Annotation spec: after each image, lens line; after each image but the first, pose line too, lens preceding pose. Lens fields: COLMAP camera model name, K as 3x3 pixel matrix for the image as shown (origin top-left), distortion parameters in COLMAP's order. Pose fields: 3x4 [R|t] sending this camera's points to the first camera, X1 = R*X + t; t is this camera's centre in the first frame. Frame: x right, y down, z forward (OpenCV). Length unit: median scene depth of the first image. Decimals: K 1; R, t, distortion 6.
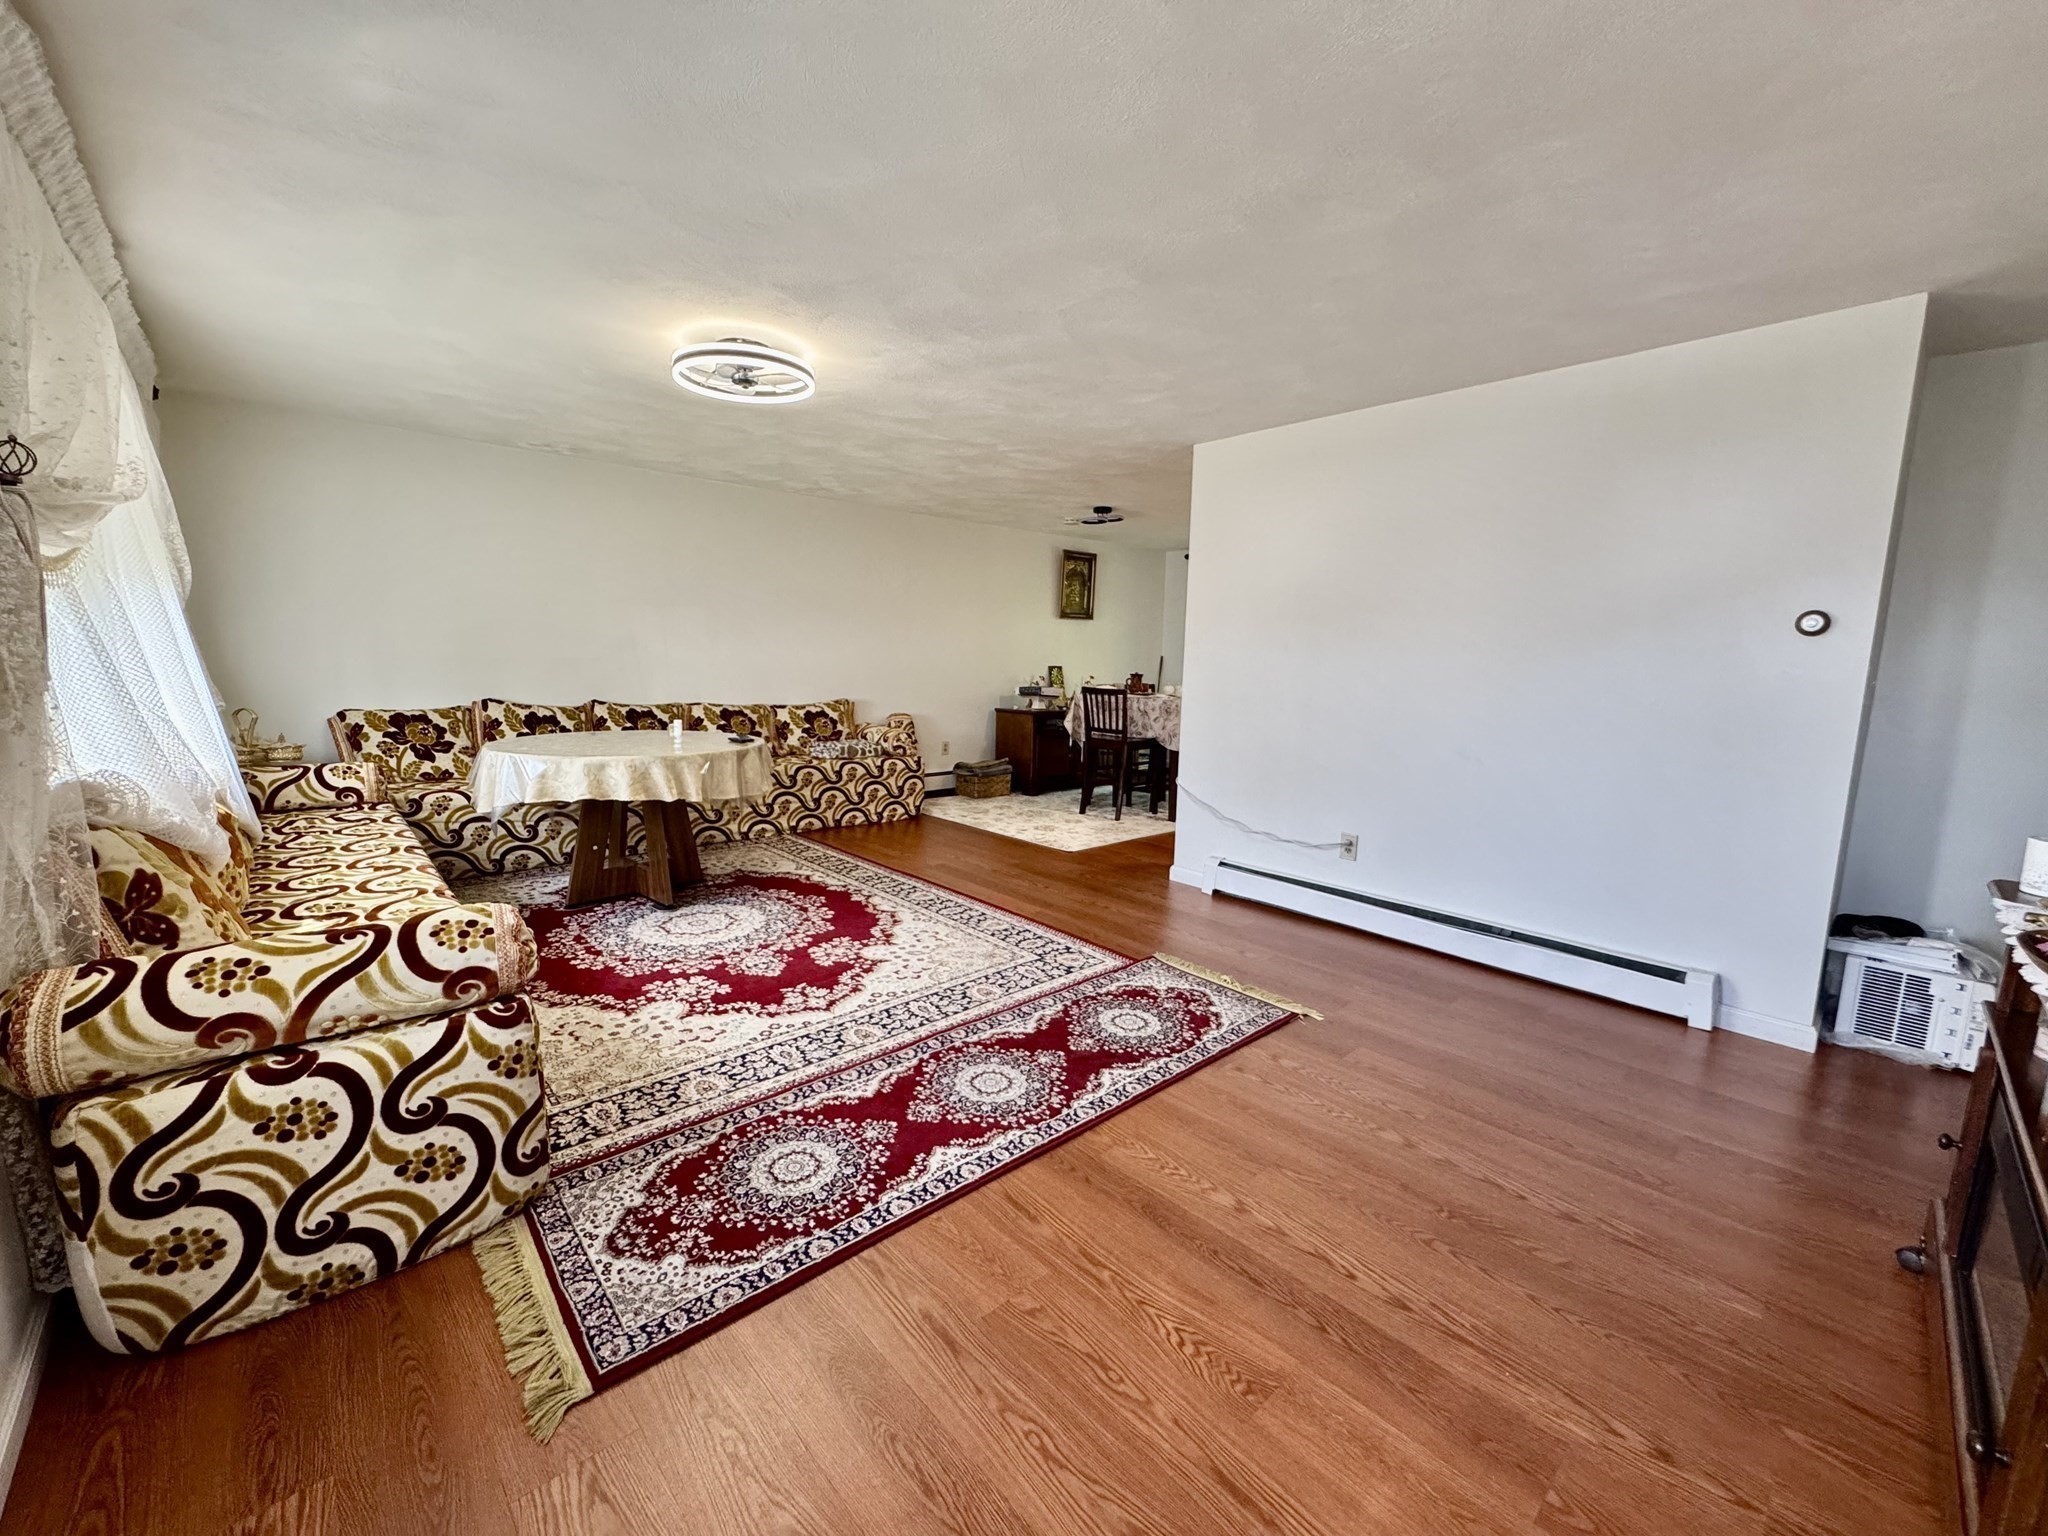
lens RADIAL K [[814.7, 0, 1024.0], [0, 814.7, 768.0], [0, 0, 1]] dist [-0.034095, 0.029901]
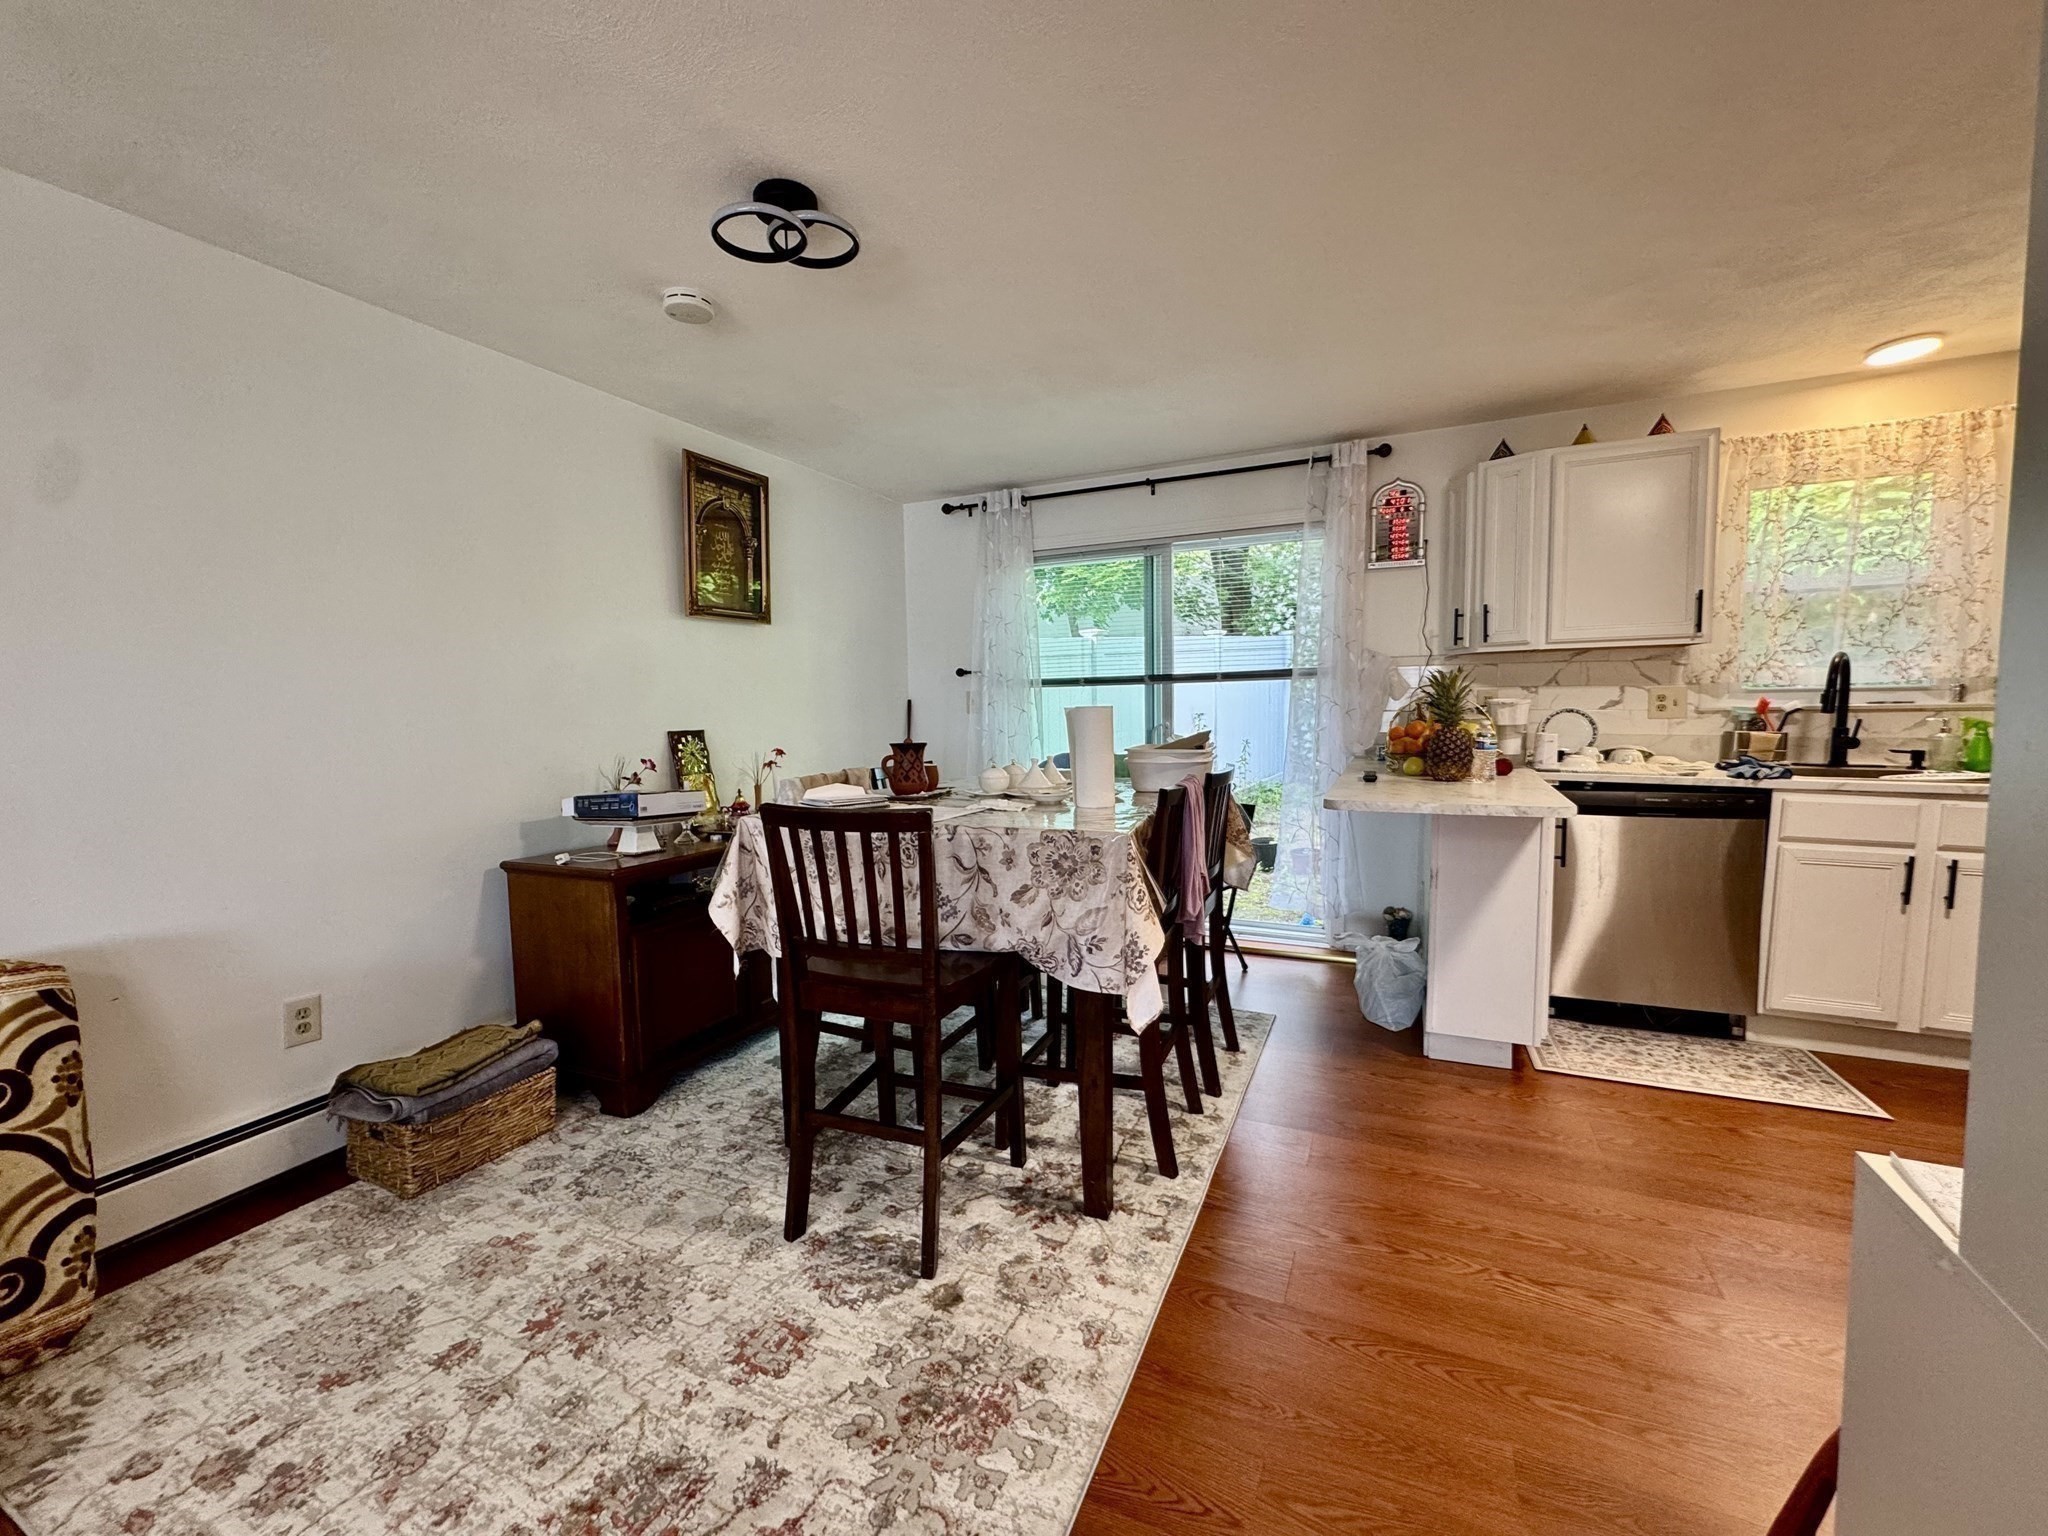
lens RADIAL K [[814.7, 0, 1024.0], [0, 814.7, 768.0], [0, 0, 1]] dist [-0.034095, 0.029901]
pose [[0.922250, -0.072711, 0.379696, 0.080740], [0.095566, 0.994551, -0.041668, -0.149986], [-0.374597, 0.074714, 0.924173, 1.141997]]
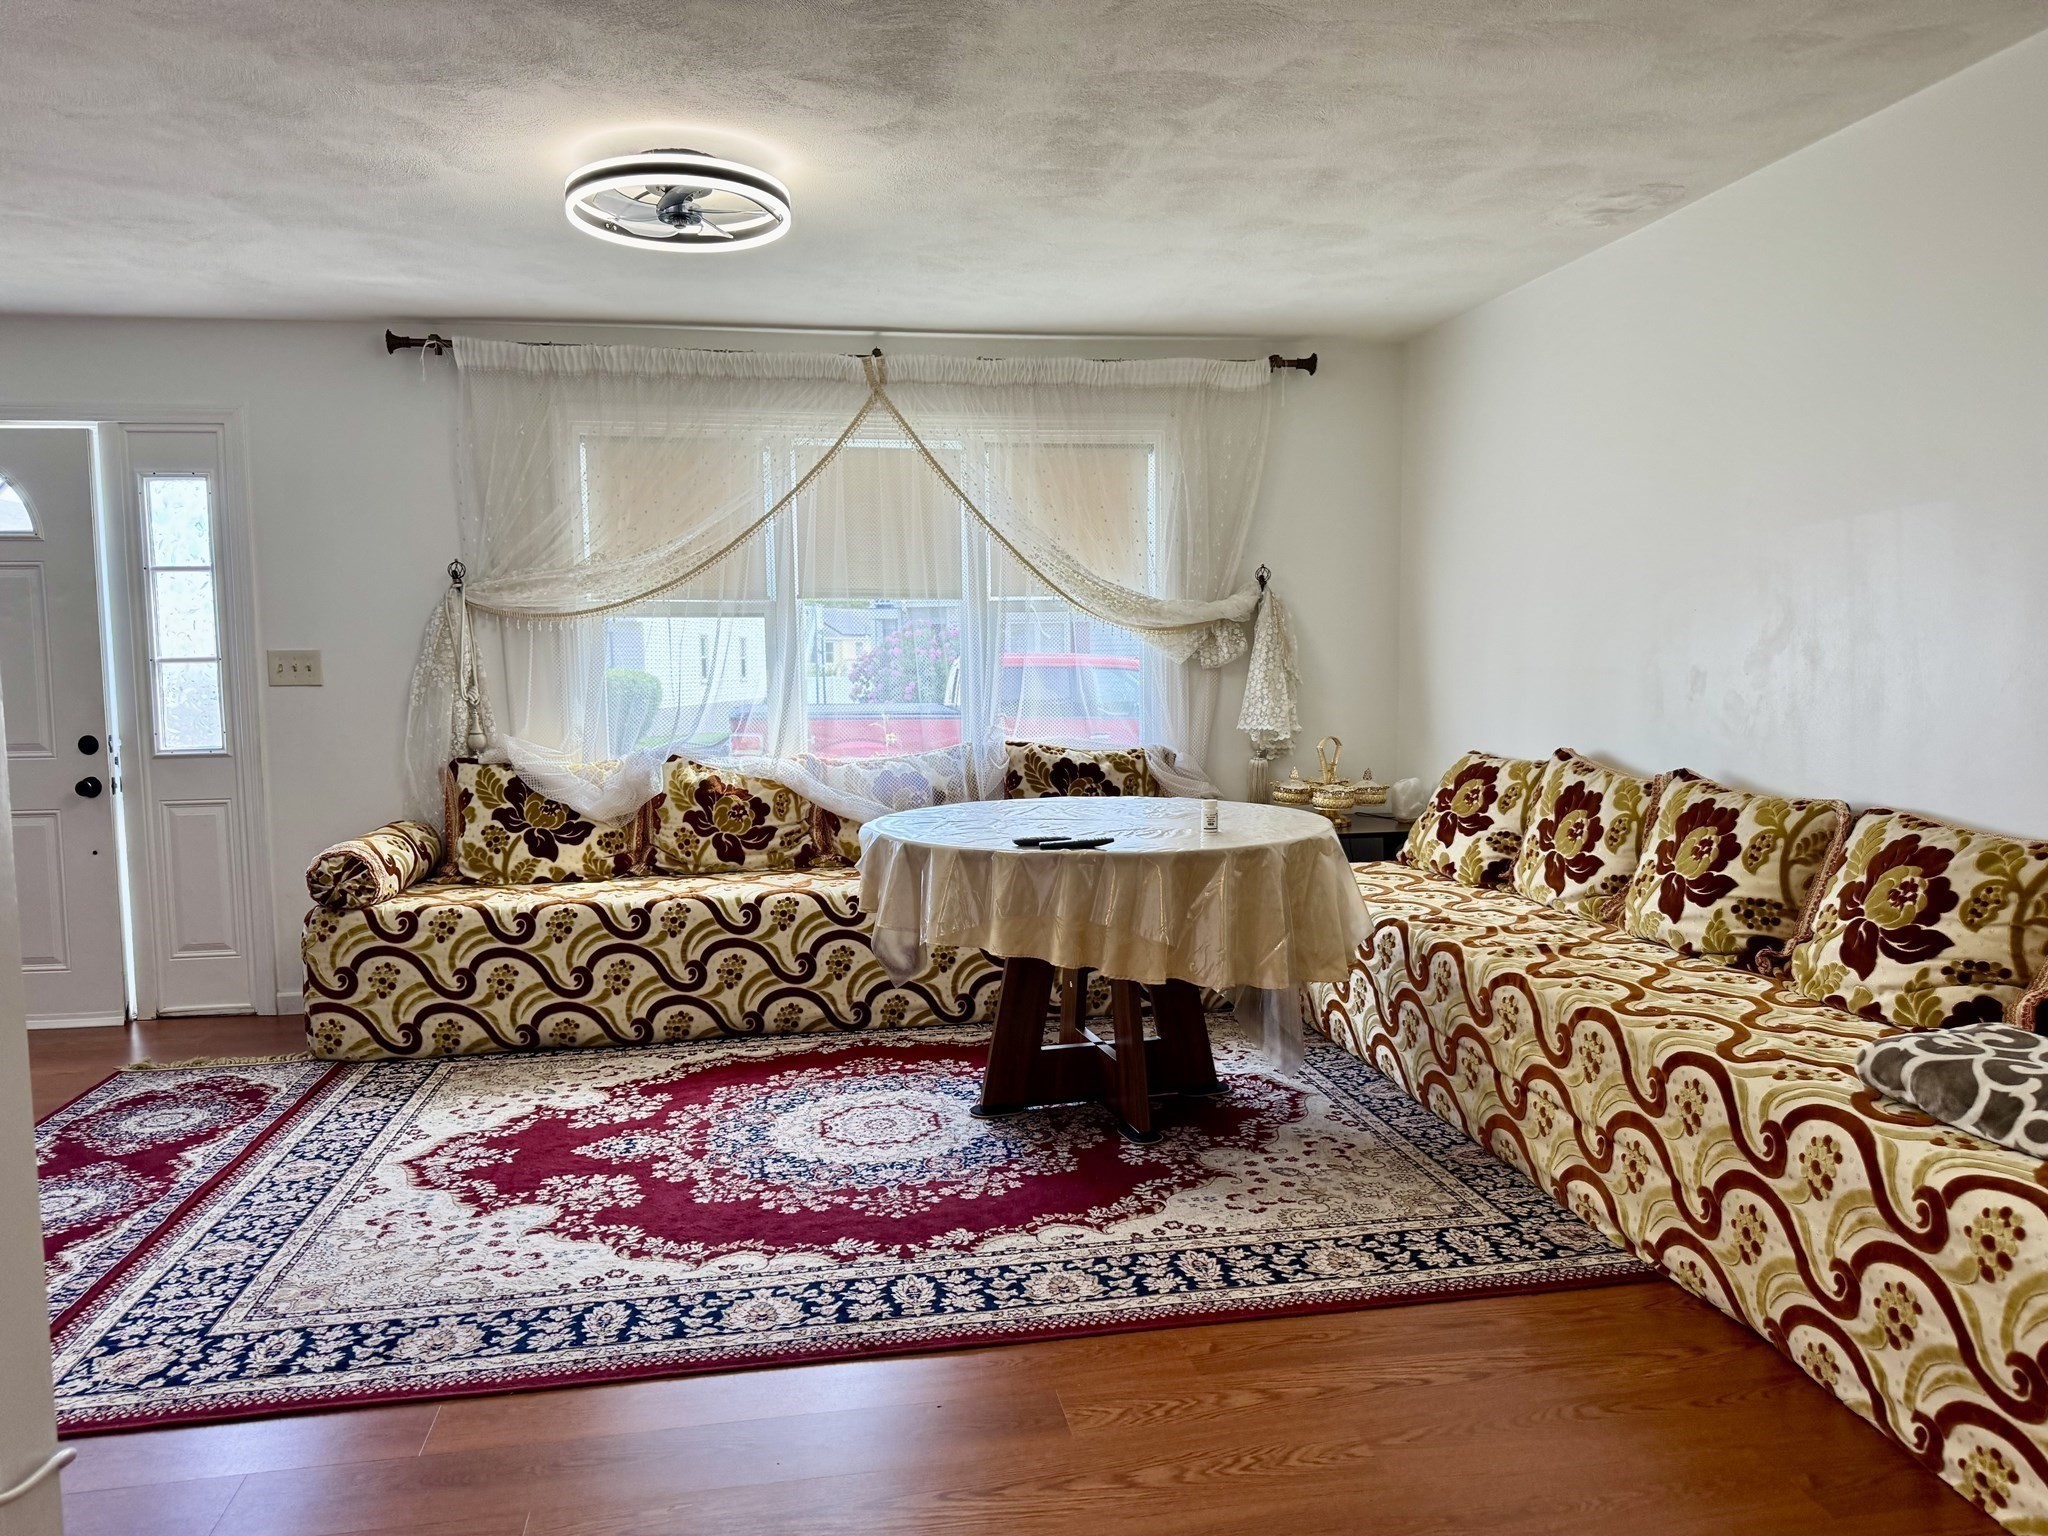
lens RADIAL K [[1439.6, 0, 1024.0], [0, 1439.6, 768.0], [0, 0, 1]] dist [0.070445, -0.084360]
pose [[-0.546616, 0.053866, -0.835649, 0.364045], [-0.110102, 0.984642, 0.135490, -0.196545], [0.830113, 0.166068, -0.532291, 1.485475]]
